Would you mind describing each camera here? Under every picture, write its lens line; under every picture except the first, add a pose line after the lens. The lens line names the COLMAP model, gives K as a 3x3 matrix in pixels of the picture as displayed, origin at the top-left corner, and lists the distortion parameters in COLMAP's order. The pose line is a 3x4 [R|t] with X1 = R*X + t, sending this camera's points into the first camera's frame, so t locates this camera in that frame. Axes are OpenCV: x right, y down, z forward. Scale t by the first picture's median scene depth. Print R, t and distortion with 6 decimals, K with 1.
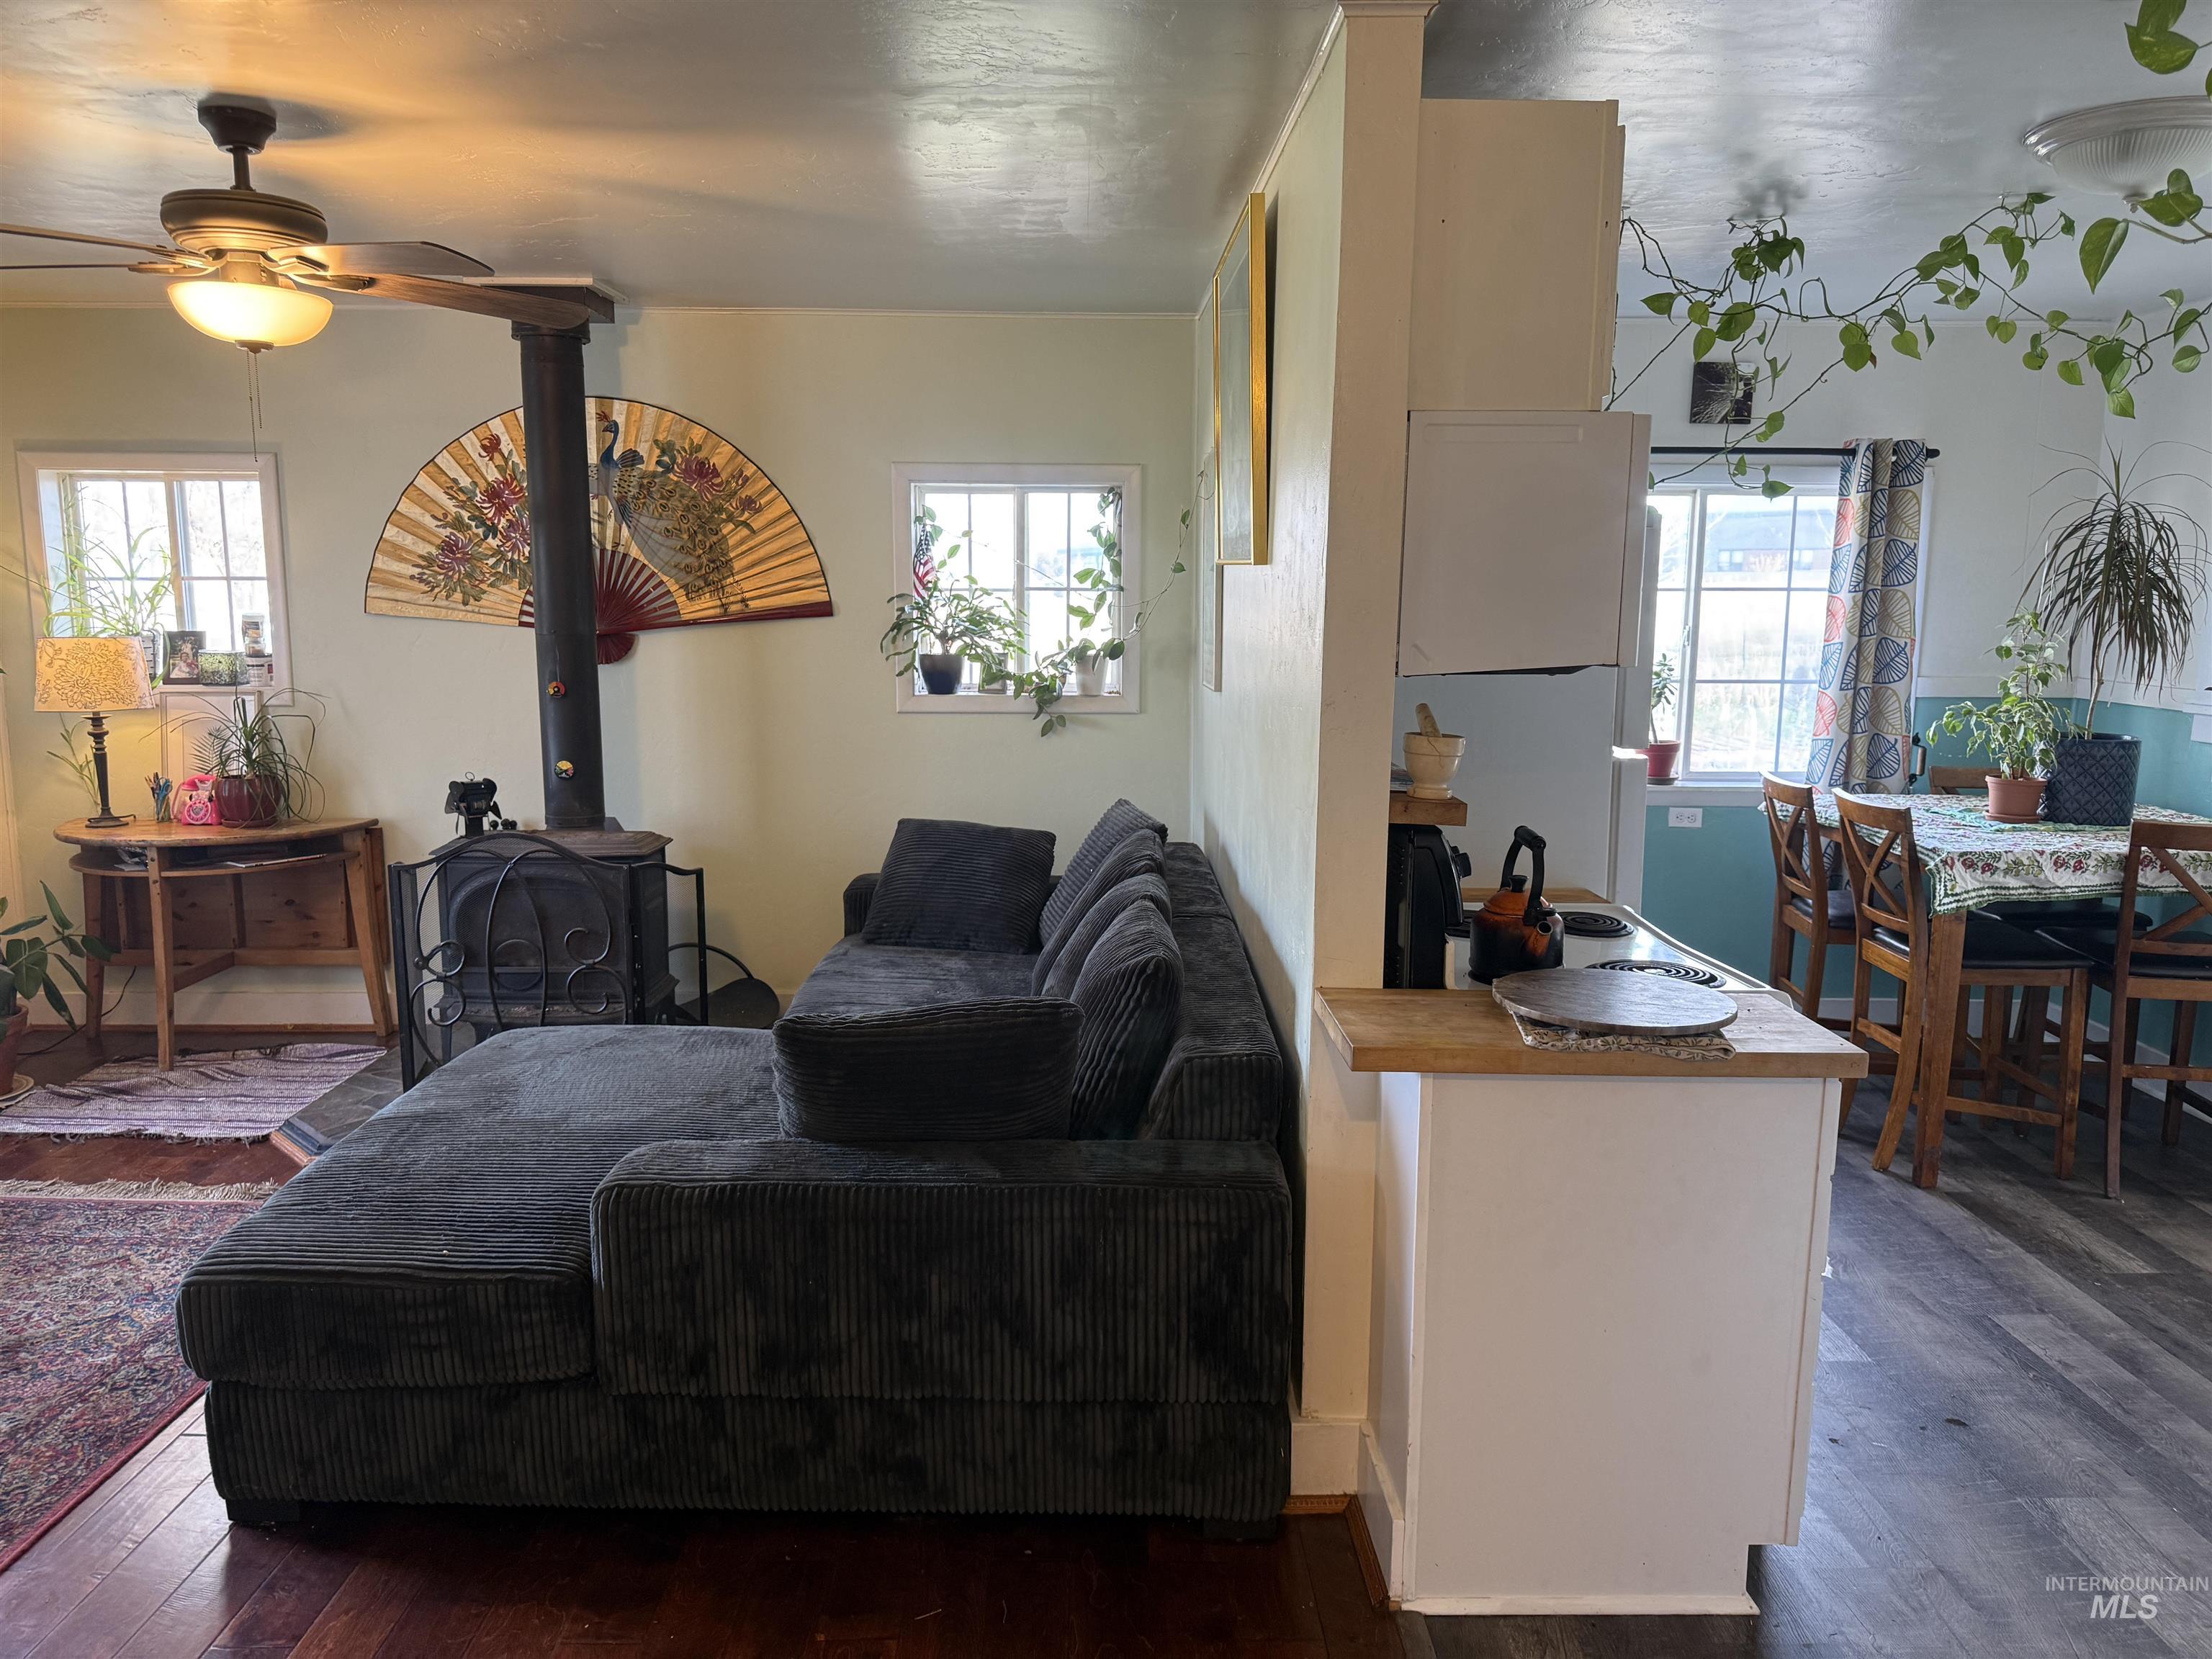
lens RADIAL K [[1590.4, 0, 1102.2], [0, 1590.4, 827.8], [0, 0, 1]] dist [0.051118, -0.038641]
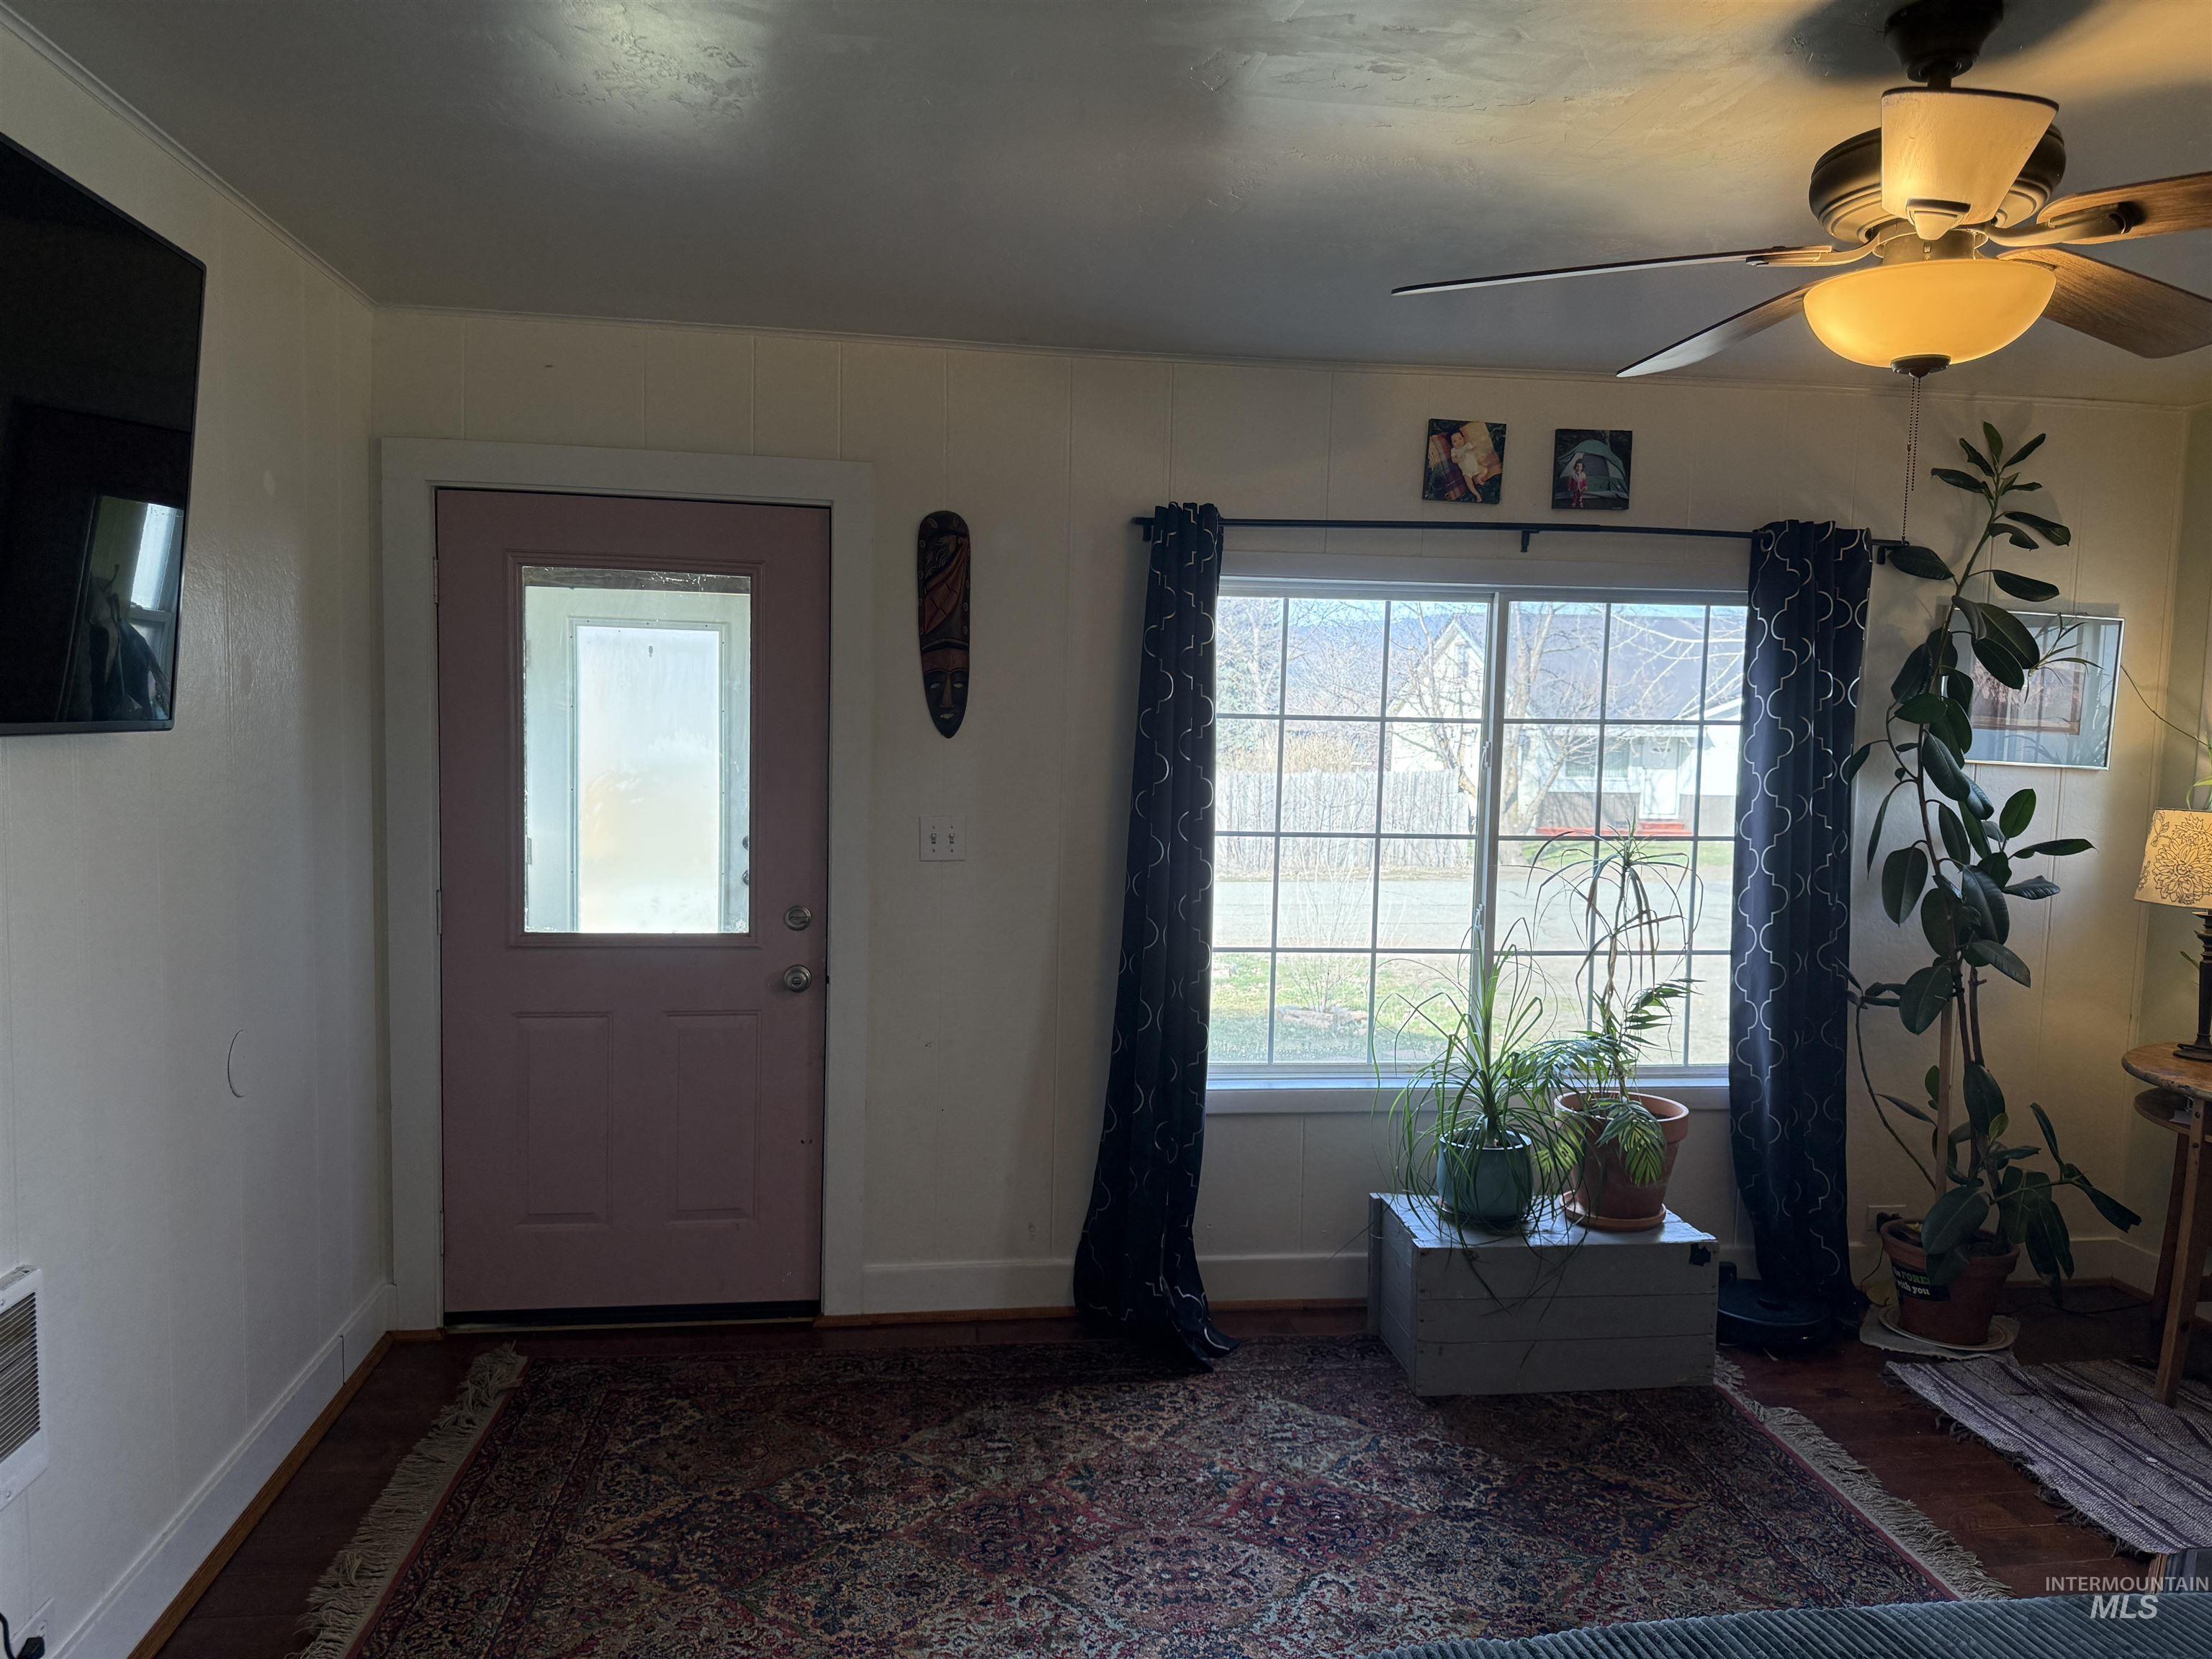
lens RADIAL K [[1590.4, 0, 1107.7], [0, 1590.4, 834.8], [0, 0, 1]] dist [0.051118, -0.038641]
pose [[0.145046, 0.075989, -0.986503, 0.058393], [-0.176483, 0.983044, 0.049774, -0.059690], [0.973558, 0.166881, 0.155998, 0.419949]]
